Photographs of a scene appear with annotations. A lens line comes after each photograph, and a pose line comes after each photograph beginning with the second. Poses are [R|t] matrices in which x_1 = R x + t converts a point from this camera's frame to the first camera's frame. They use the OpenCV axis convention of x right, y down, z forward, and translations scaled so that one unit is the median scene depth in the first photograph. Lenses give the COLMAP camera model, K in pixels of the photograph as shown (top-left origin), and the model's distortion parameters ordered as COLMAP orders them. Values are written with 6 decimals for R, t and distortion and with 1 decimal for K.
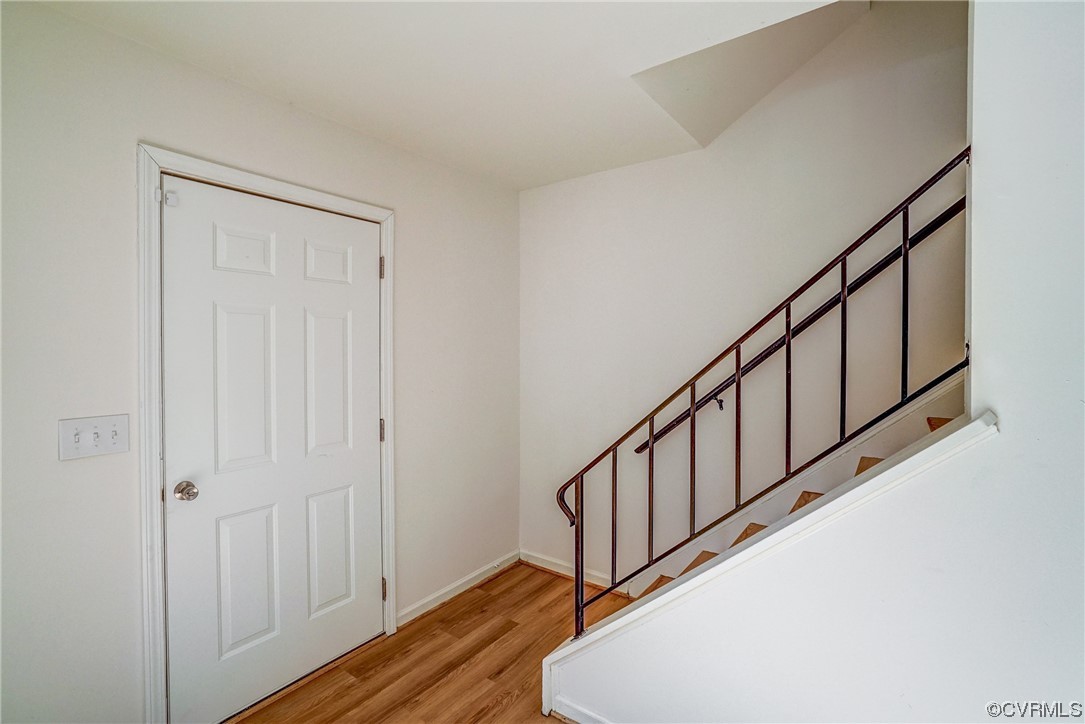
lens RADIAL K [[474.6, 0, 542.5], [0, 474.6, 362.0], [0, 0, 1]] dist [-0.049965, 0.000042]
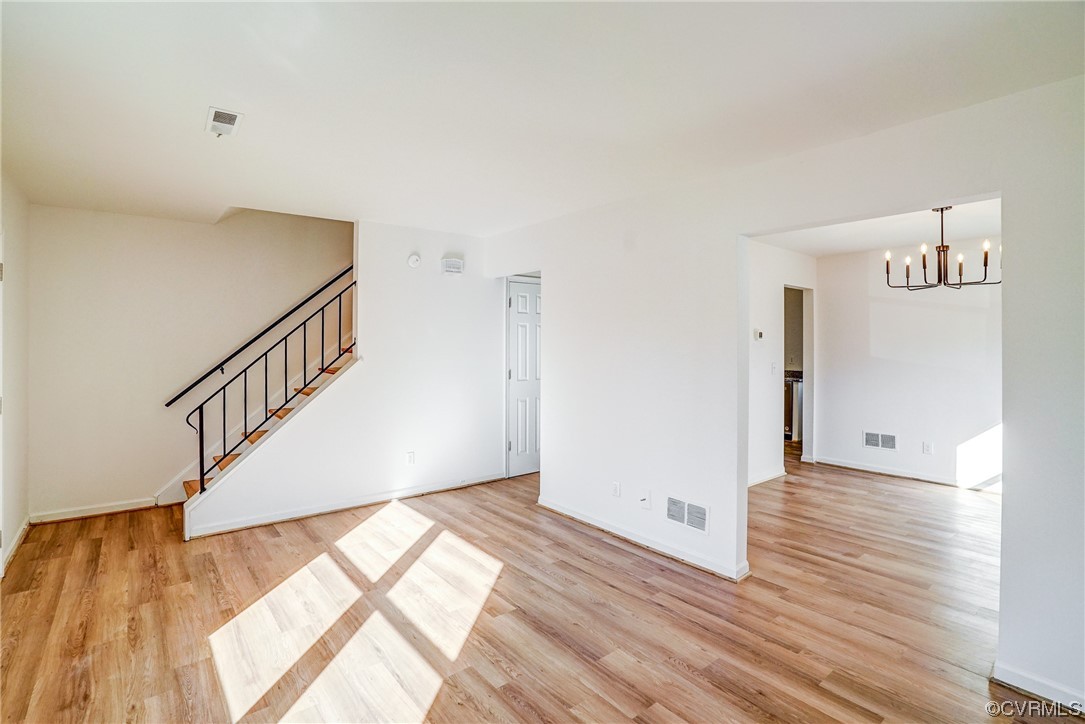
lens RADIAL K [[512.6, 0, 522.4], [0, 512.6, 345.9], [0, 0, 1]] dist [-0.004459, 0.000433]
pose [[0.280207, -0.001248, 0.959939, -1.372971], [0.020772, 0.999773, -0.004764, 0.034185], [-0.959715, 0.021275, 0.280169, -0.742021]]
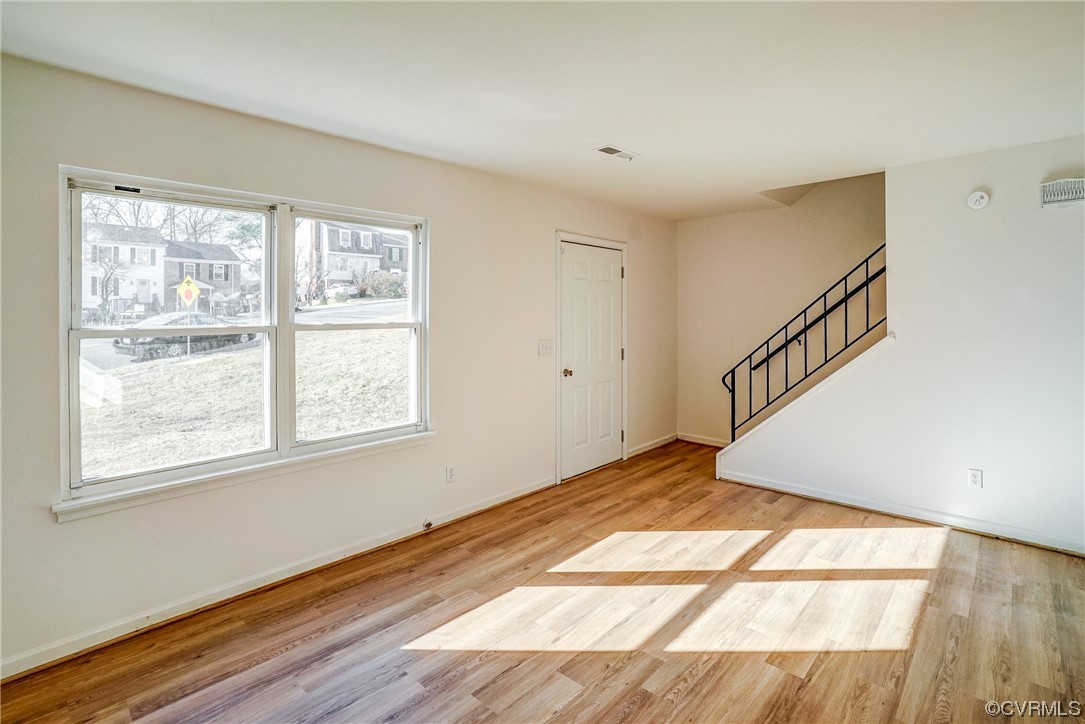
lens RADIAL K [[519.2, 0, 540.3], [0, 519.2, 317.5], [0, 0, 1]] dist [-0.047481, 0.019693]
pose [[0.993063, -0.003633, -0.117528, -0.482829], [0.001139, 0.999773, -0.021285, 0.040624], [0.117578, 0.021003, 0.992841, -1.372185]]
